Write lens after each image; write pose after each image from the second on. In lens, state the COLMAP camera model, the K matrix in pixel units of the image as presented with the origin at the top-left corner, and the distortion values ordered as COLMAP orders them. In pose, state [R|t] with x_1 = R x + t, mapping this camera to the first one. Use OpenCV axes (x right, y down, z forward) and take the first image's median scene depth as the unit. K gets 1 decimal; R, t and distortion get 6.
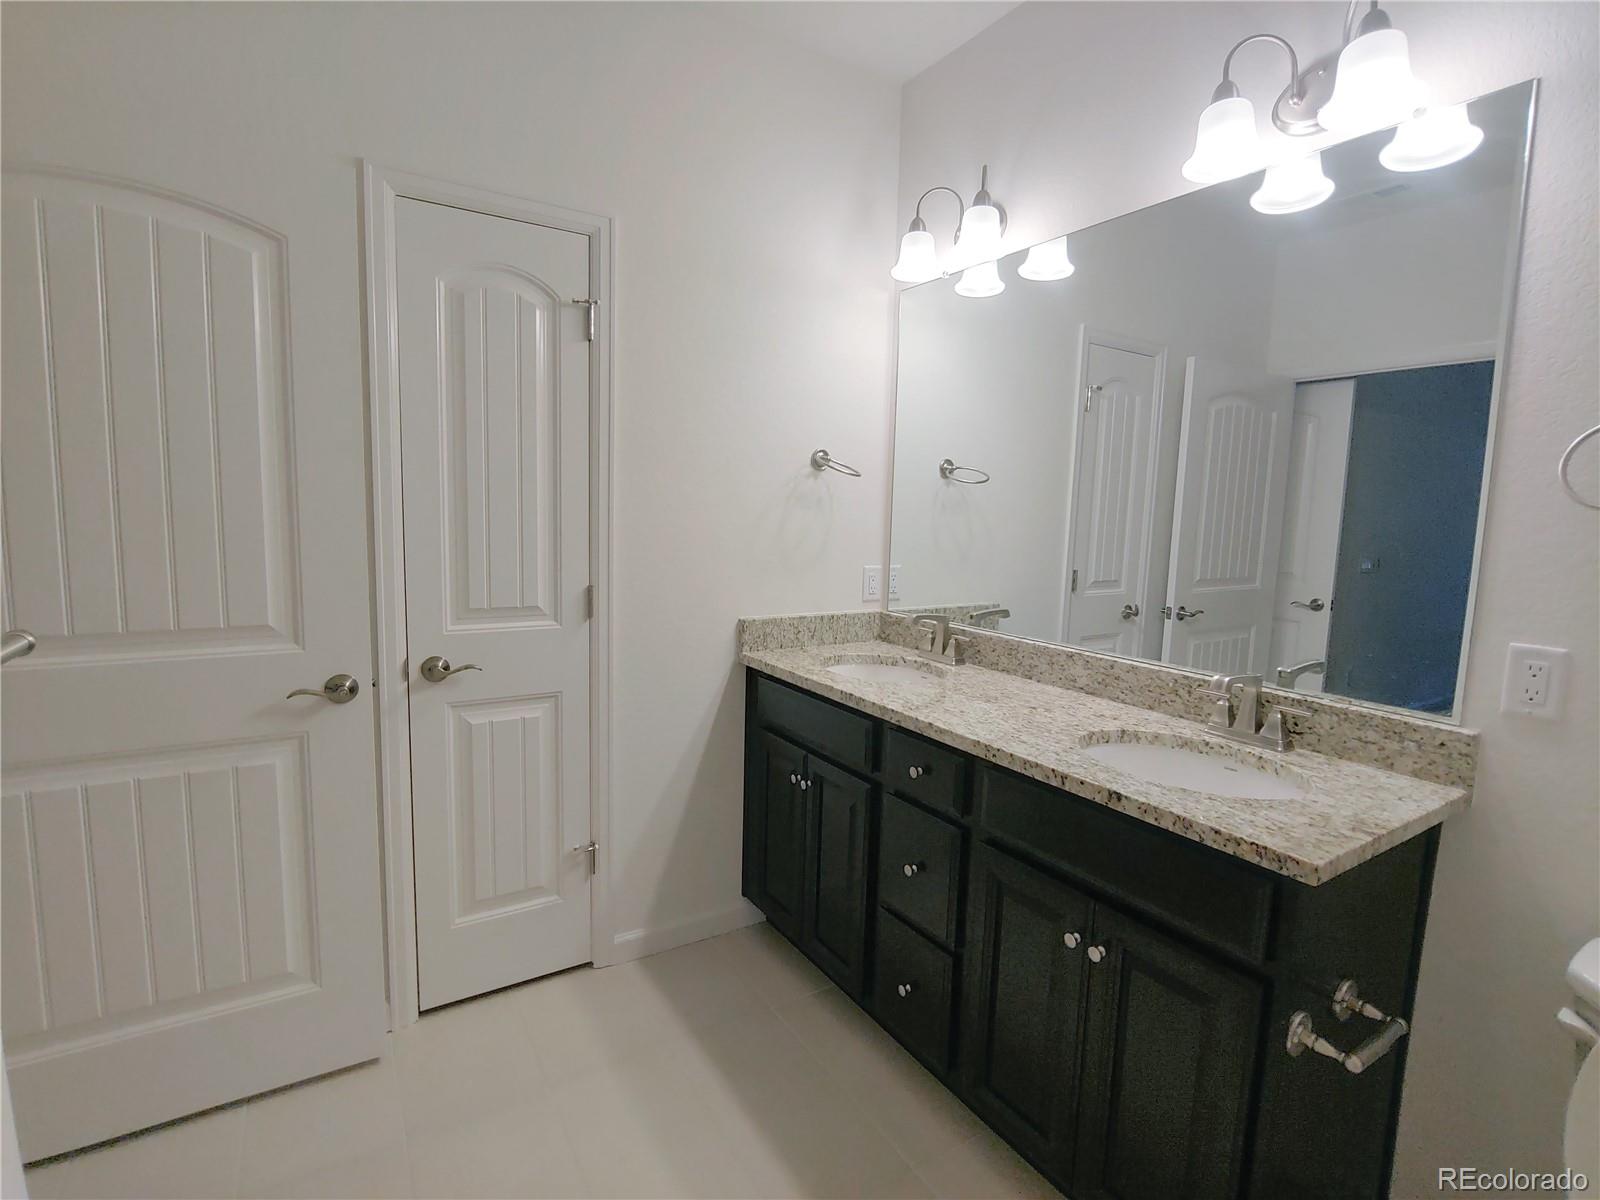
lens RADIAL K [[770.8, 0, 799.3], [0, 770.8, 593.8], [0, 0, 1]] dist [-0.001270, -0.000186]
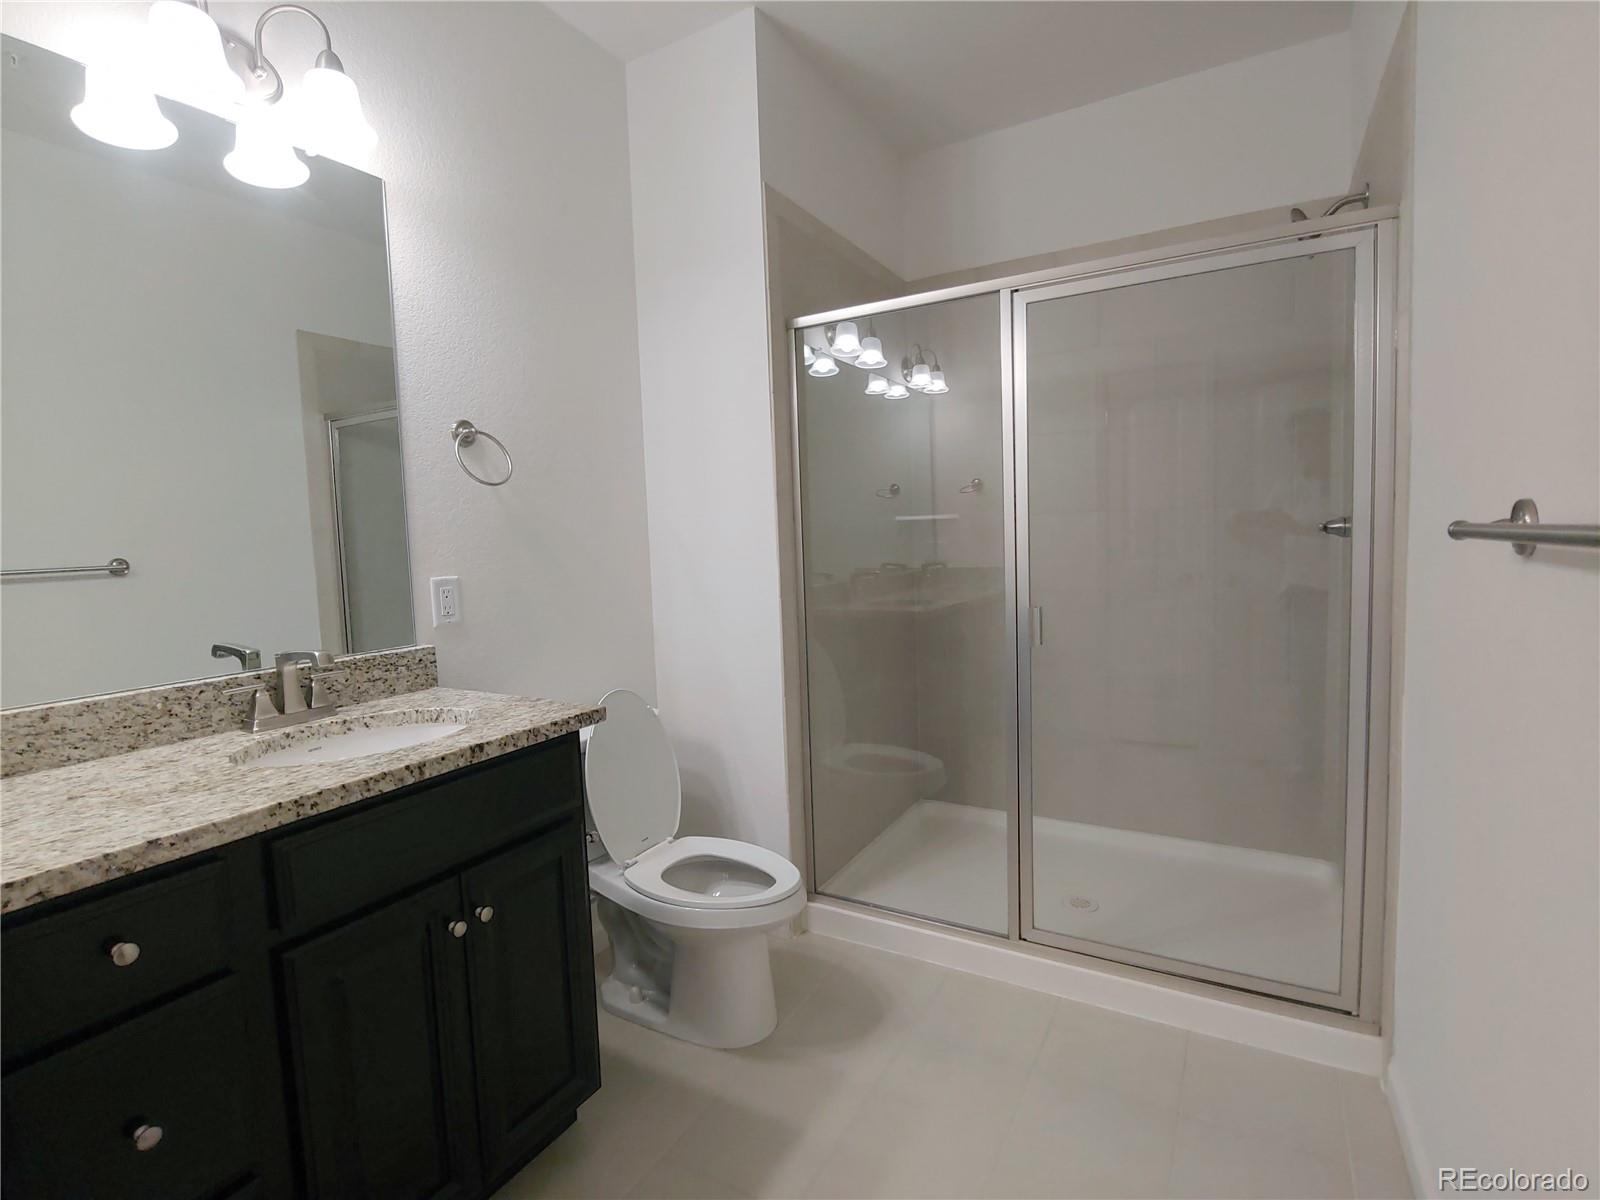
lens RADIAL K [[770.8, 0, 799.7], [0, 770.8, 597.9], [0, 0, 1]] dist [-0.001270, -0.000186]
pose [[-0.456273, -0.086183, 0.885657, -0.586903], [0.124861, 0.979251, 0.159617, -0.038243], [-0.881036, 0.183412, -0.436045, 0.898526]]
